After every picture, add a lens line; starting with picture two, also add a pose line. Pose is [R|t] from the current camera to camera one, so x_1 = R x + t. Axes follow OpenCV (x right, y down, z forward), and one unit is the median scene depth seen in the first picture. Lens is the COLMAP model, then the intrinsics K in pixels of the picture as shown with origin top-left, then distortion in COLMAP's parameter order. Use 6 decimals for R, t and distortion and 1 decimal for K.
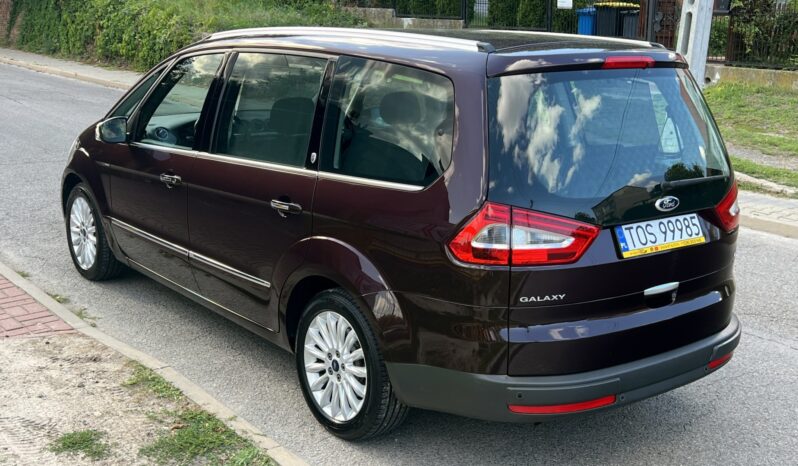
lens RADIAL K [[976.0, 0, 387.7], [0, 976.0, 230.9], [0, 0, 1]] dist [0.197102, -0.529882]
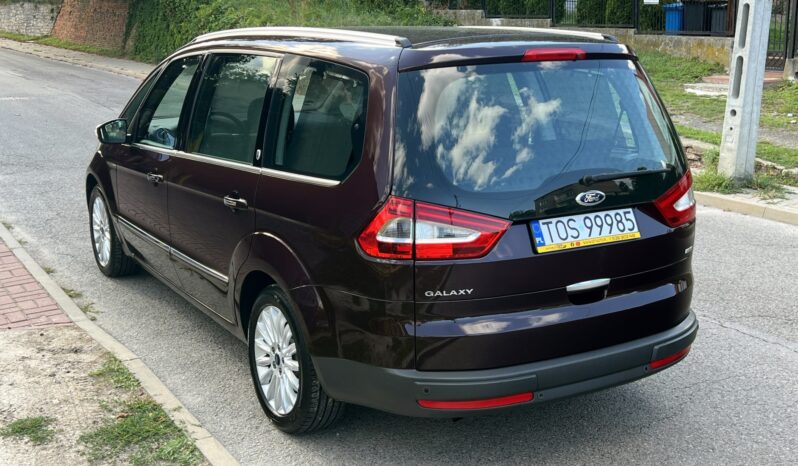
lens RADIAL K [[976.0, 0, 387.7], [0, 976.0, 230.9], [0, 0, 1]] dist [0.197102, -0.529882]
pose [[0.991898, 0.000954, -0.127033, 0.192696], [-0.001451, 0.999992, -0.003816, 0.008433], [0.127028, 0.003969, 0.991891, 0.007331]]
